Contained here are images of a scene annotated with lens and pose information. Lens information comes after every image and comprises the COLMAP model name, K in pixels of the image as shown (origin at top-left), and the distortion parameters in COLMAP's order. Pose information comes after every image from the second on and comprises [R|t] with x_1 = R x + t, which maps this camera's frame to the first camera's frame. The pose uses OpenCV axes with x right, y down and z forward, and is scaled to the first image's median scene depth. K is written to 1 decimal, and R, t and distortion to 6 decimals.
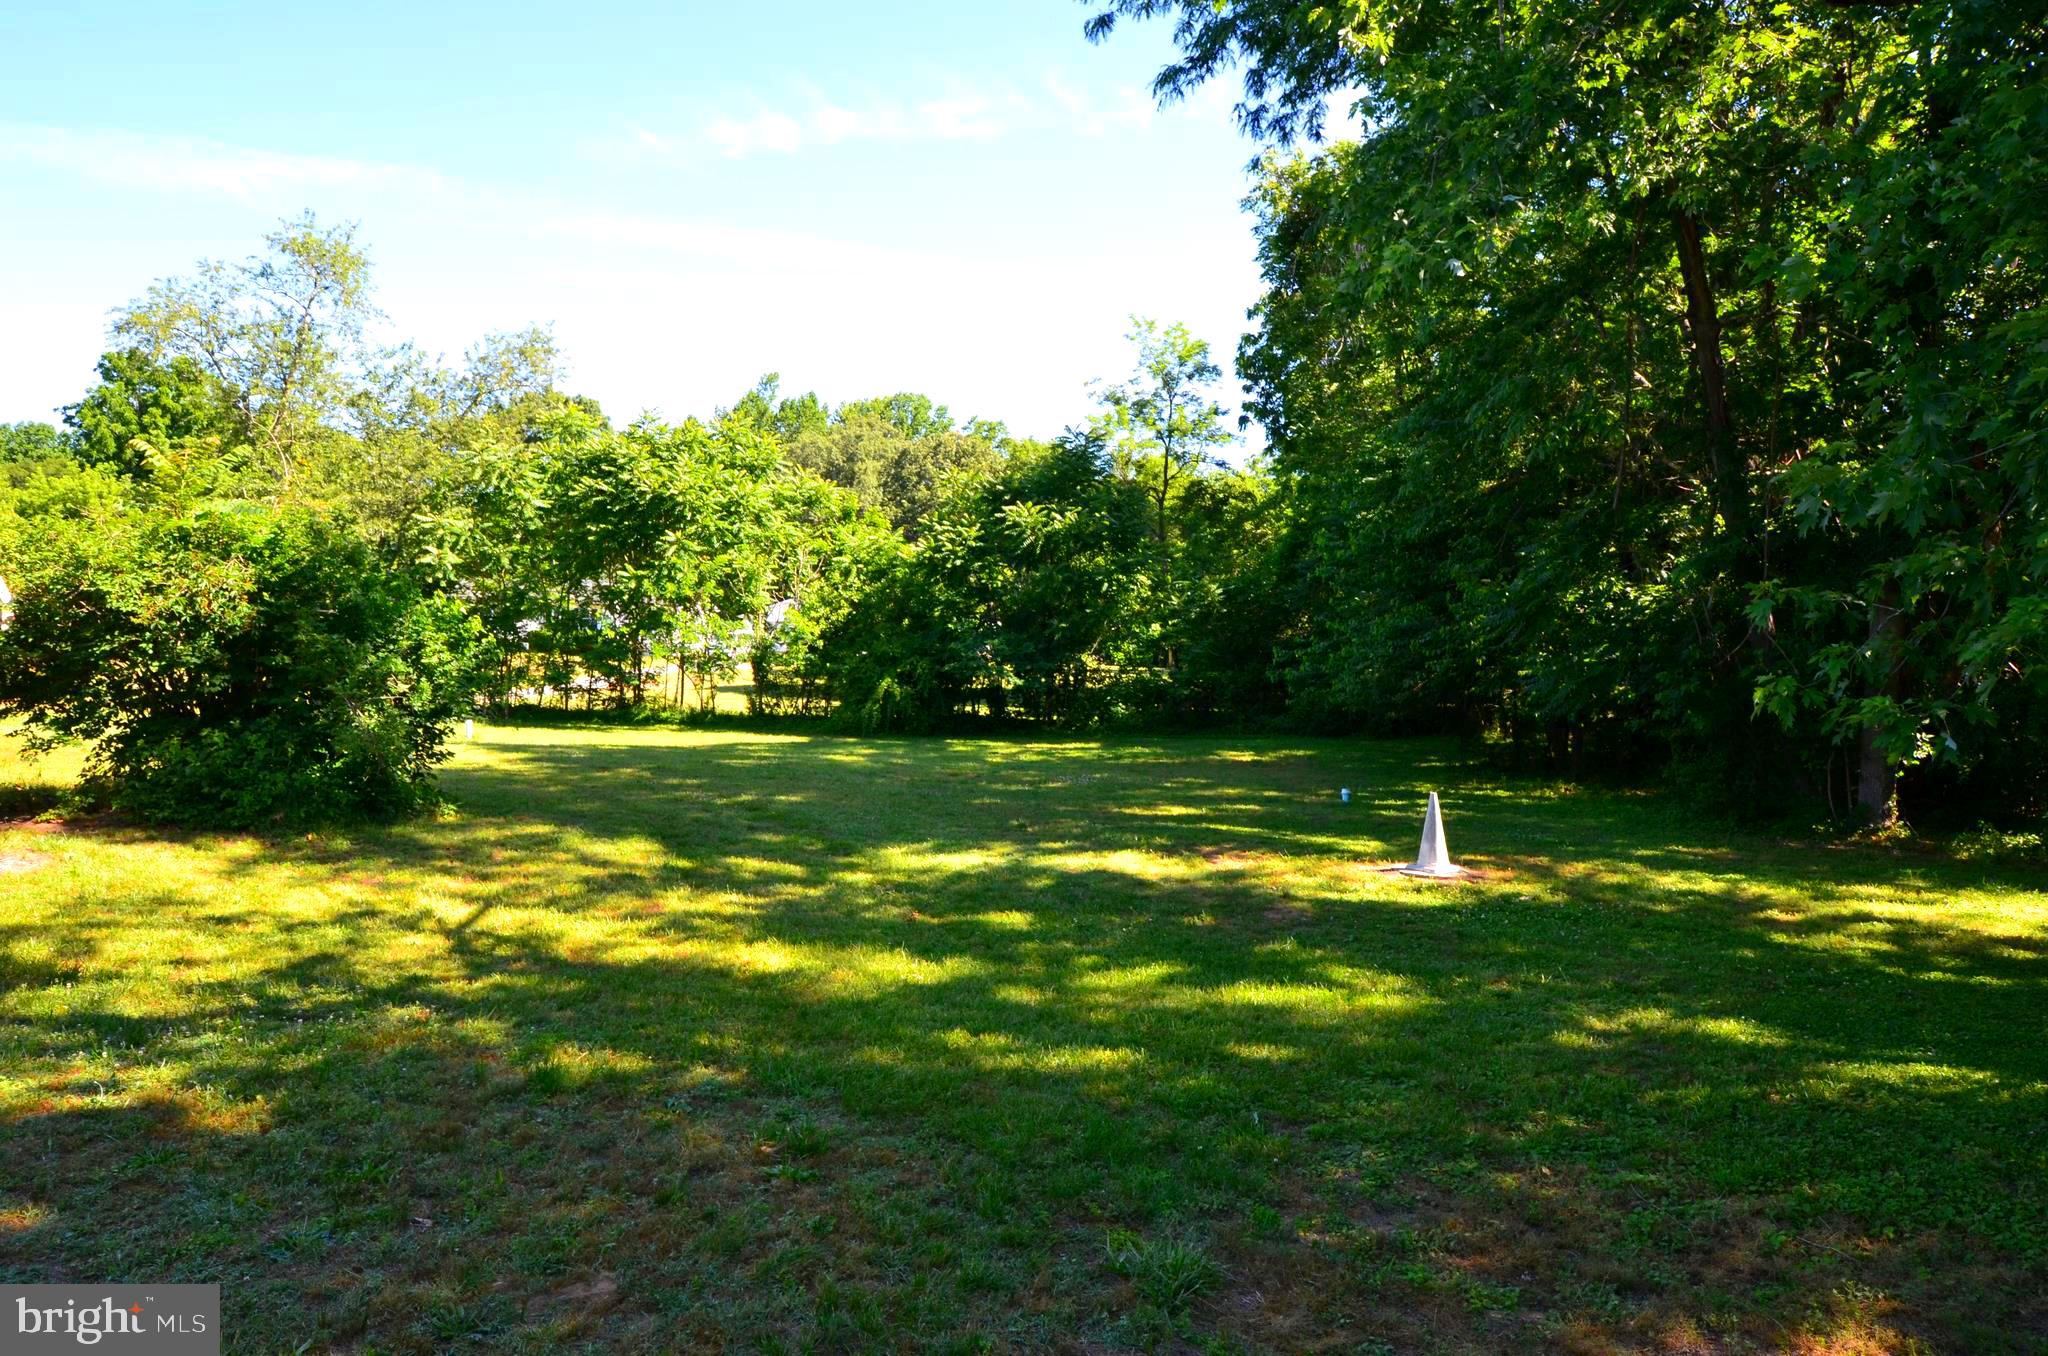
lens RADIAL K [[1236.0, 0, 1024.0], [0, 1236.0, 678.0], [0, 0, 1]] dist [0.023984, -0.000420]
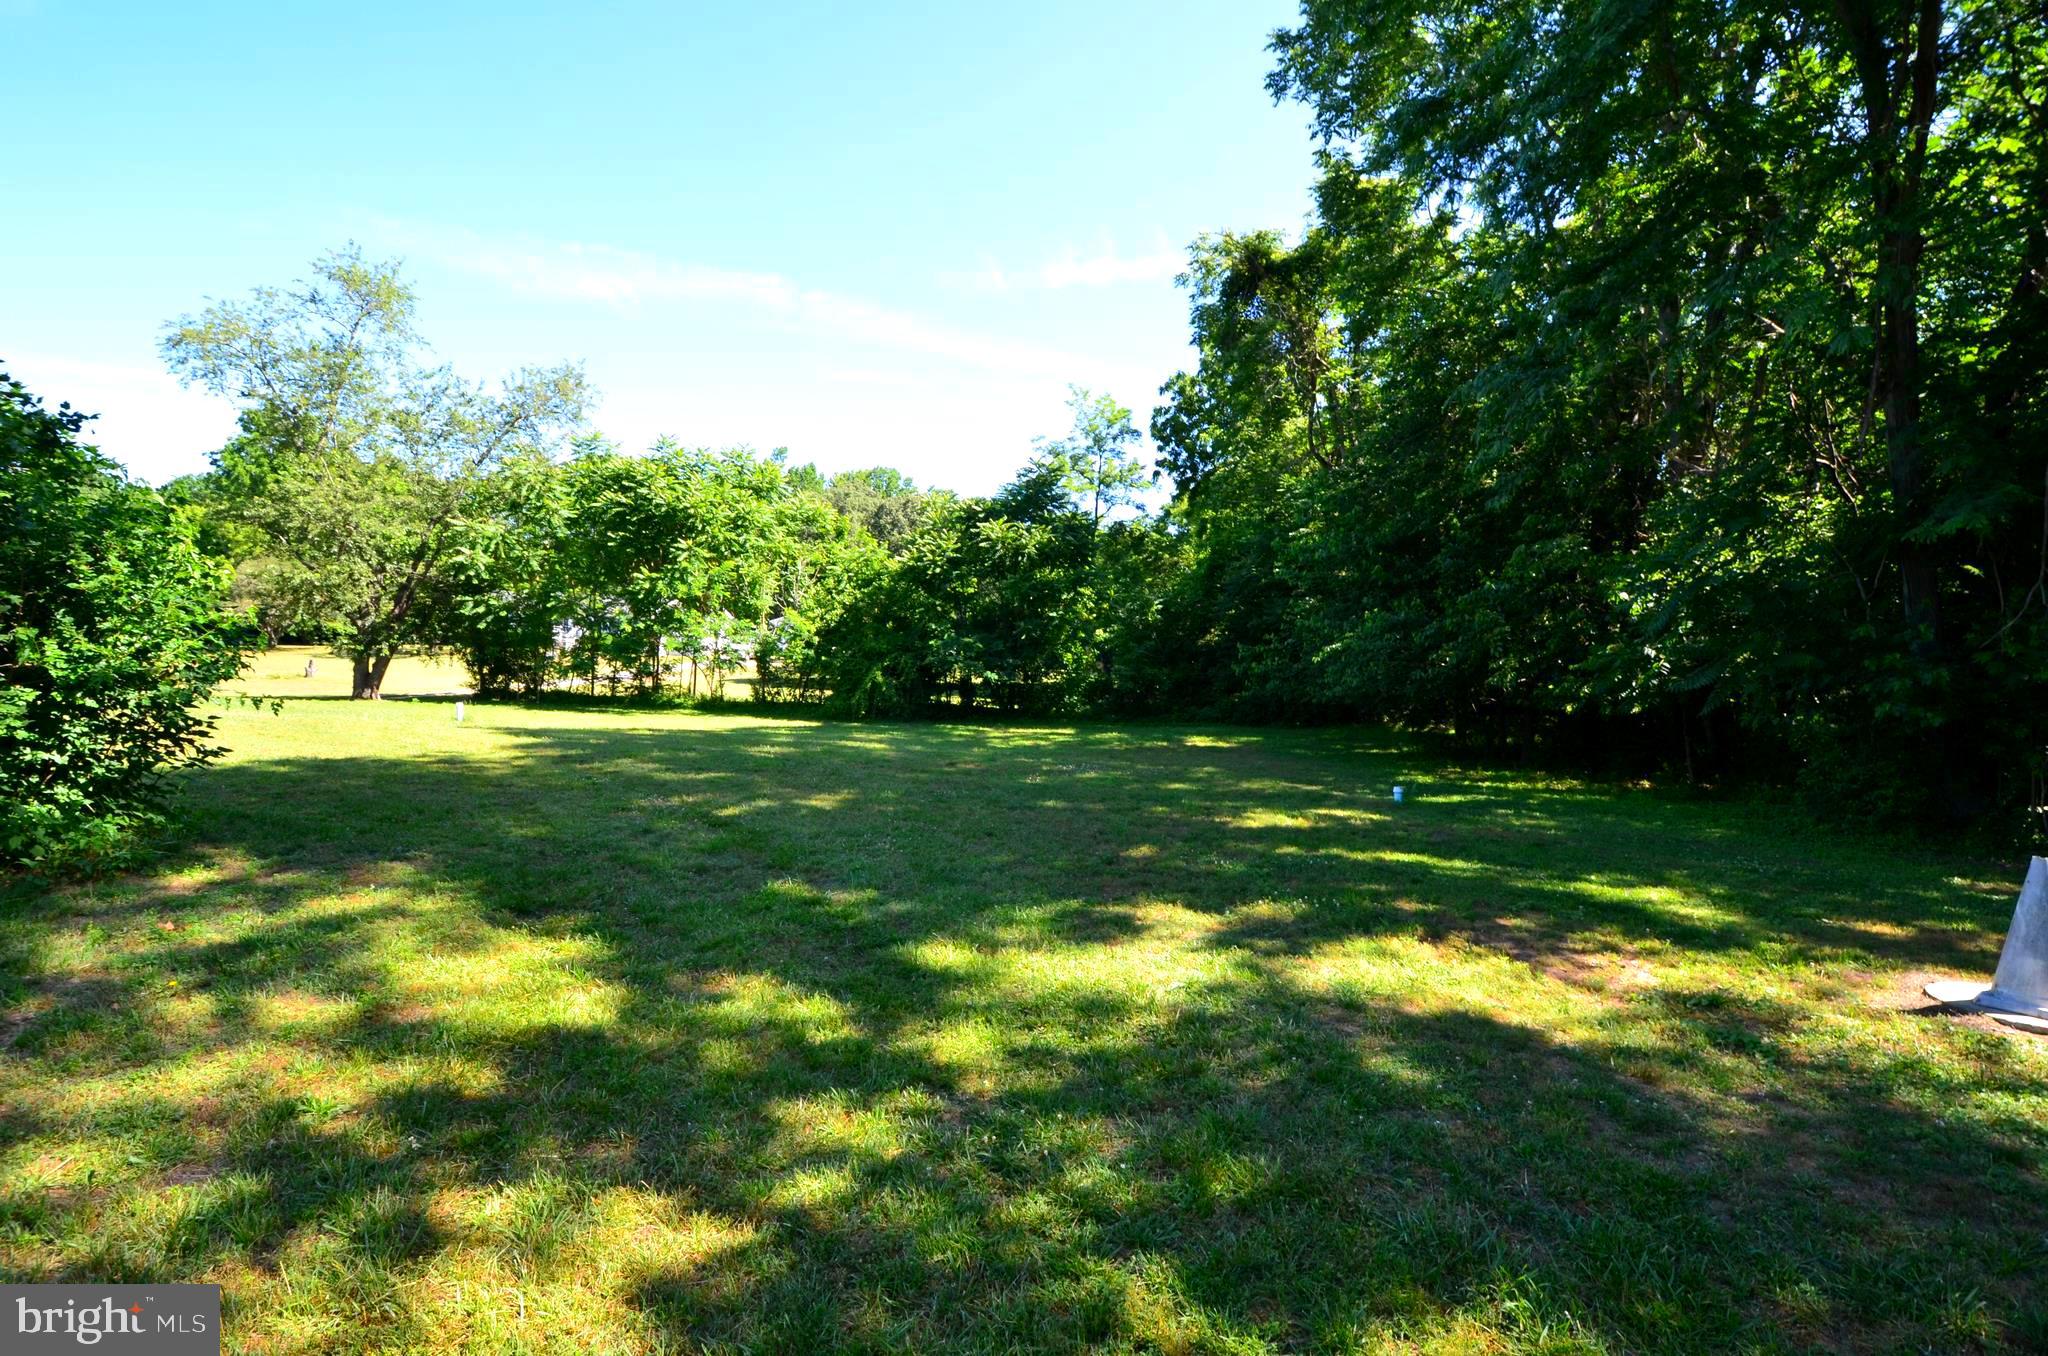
lens RADIAL K [[890.2, 0, 1026.3], [0, 890.2, 693.0], [0, 0, 1]] dist [0.018326, -0.023887]
pose [[0.997606, 0.010813, 0.068307, -0.024036], [-0.011877, 0.999814, 0.015187, 0.005876], [-0.068131, -0.015961, 0.997549, 0.149807]]
